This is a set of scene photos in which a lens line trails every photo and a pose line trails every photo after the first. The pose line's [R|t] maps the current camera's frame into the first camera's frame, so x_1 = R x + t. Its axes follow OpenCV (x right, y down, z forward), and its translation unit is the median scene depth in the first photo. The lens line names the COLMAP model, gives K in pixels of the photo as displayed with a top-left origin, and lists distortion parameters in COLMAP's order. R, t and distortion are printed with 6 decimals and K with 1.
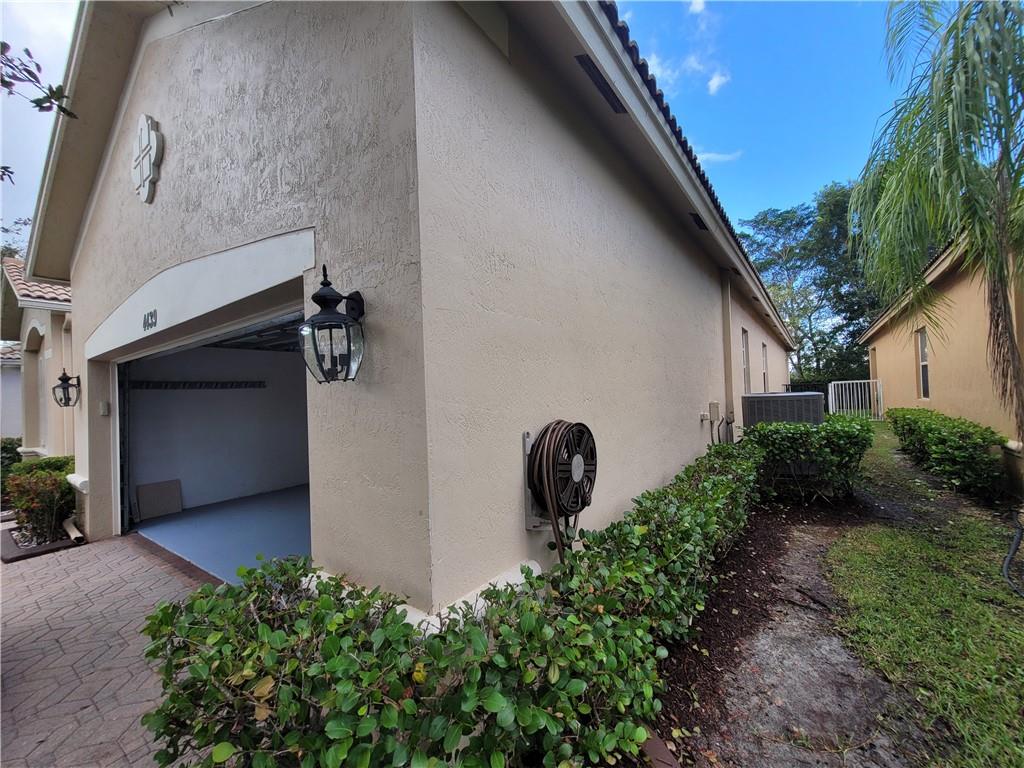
lens RADIAL K [[419.9, 0, 512.8], [0, 419.9, 385.5], [0, 0, 1]] dist [-0.007613, 0.002639]
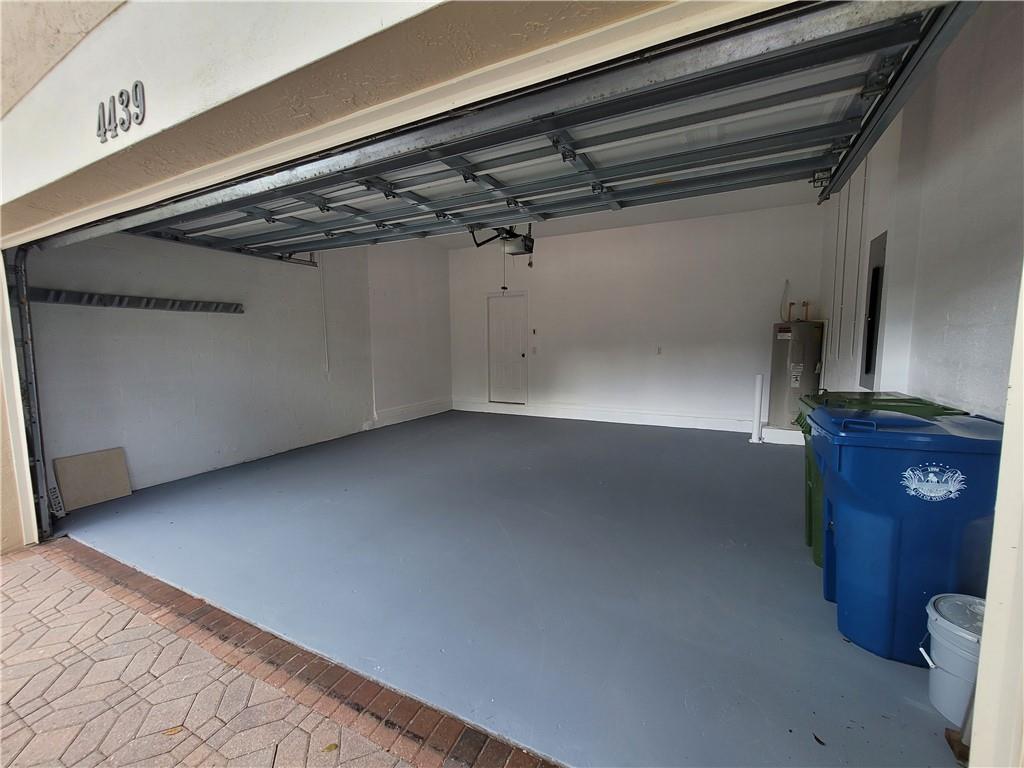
lens RADIAL K [[419.9, 0, 512.8], [0, 419.9, 384.5], [0, 0, 1]] dist [-0.007613, 0.002639]
pose [[0.986761, 0.014618, 0.161519, -0.356322], [-0.033714, 0.992662, 0.116126, 0.037388], [-0.158636, -0.120034, 0.980014, 0.321767]]
